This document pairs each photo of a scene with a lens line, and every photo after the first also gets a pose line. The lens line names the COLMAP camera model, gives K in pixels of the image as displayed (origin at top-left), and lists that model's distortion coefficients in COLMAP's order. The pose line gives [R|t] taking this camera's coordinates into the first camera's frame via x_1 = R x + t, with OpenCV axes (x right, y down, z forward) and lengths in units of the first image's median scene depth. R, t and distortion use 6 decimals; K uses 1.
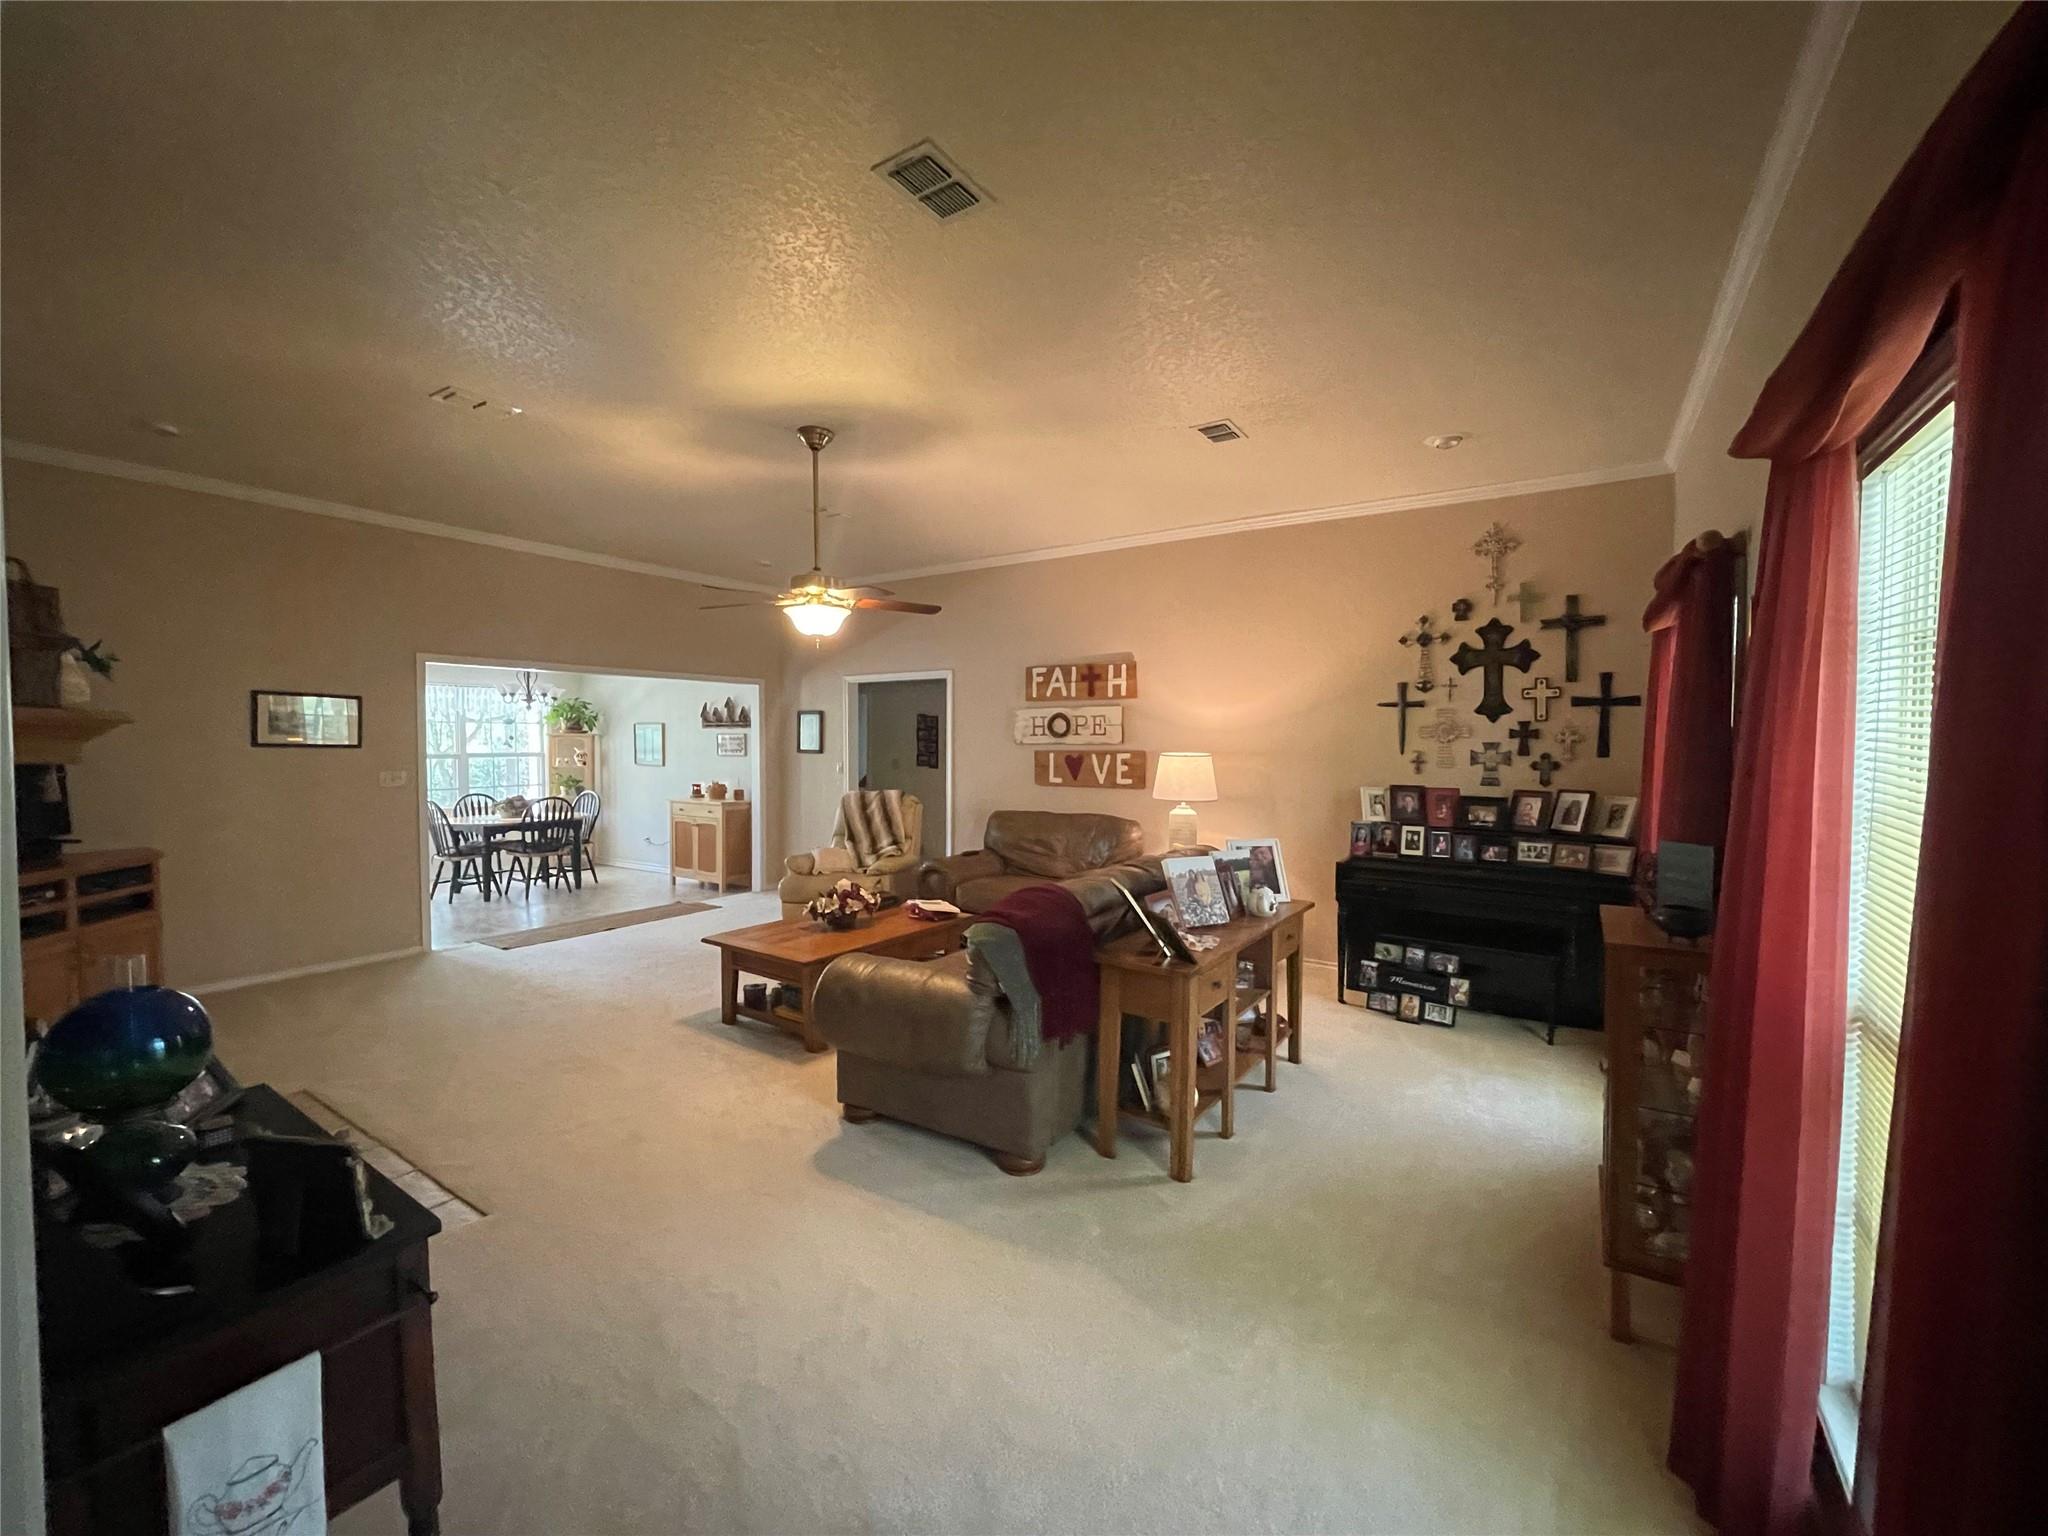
lens RADIAL K [[831.0, 0, 1029.3], [0, 831.0, 775.4], [0, 0, 1]] dist [-0.013706, 0.000515]
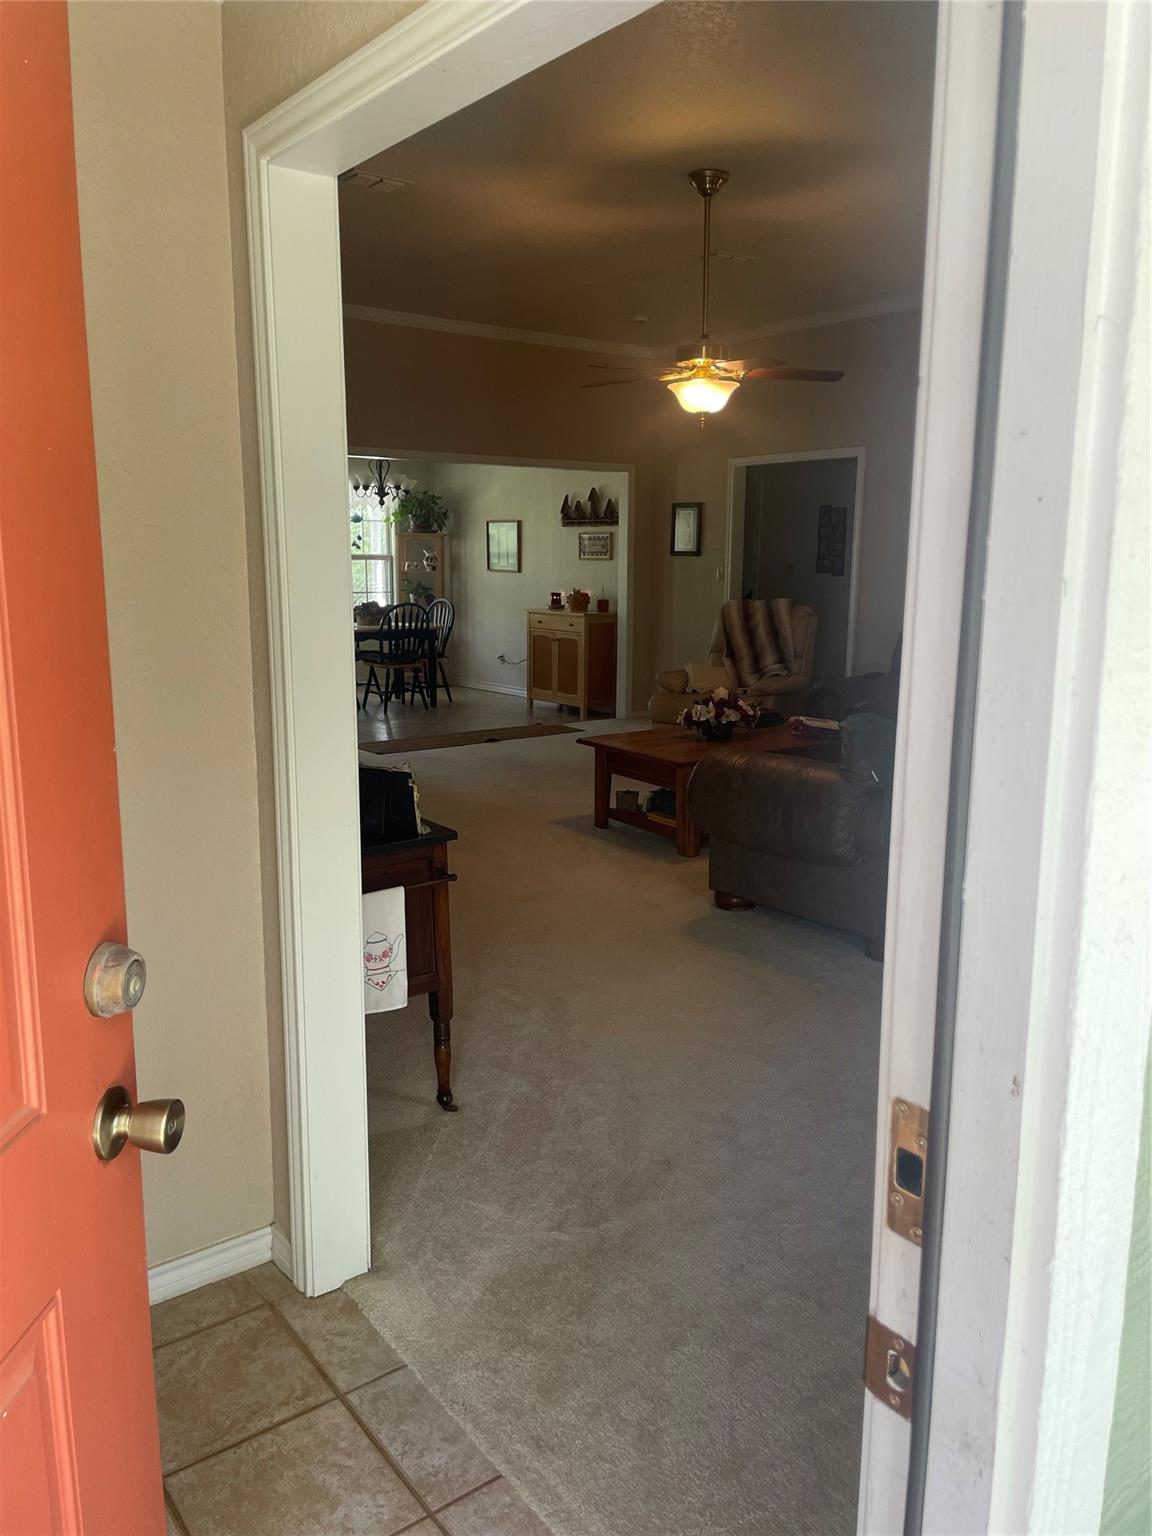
lens RADIAL K [[1142.5, 0, 591.3], [0, 1142.5, 793.8], [0, 0, 1]] dist [0.022688, -0.030601]
pose [[0.944839, 0.069421, -0.320093, 0.030875], [-0.015142, 0.985494, 0.169034, 0.017020], [0.327184, -0.154863, 0.932185, -0.140525]]
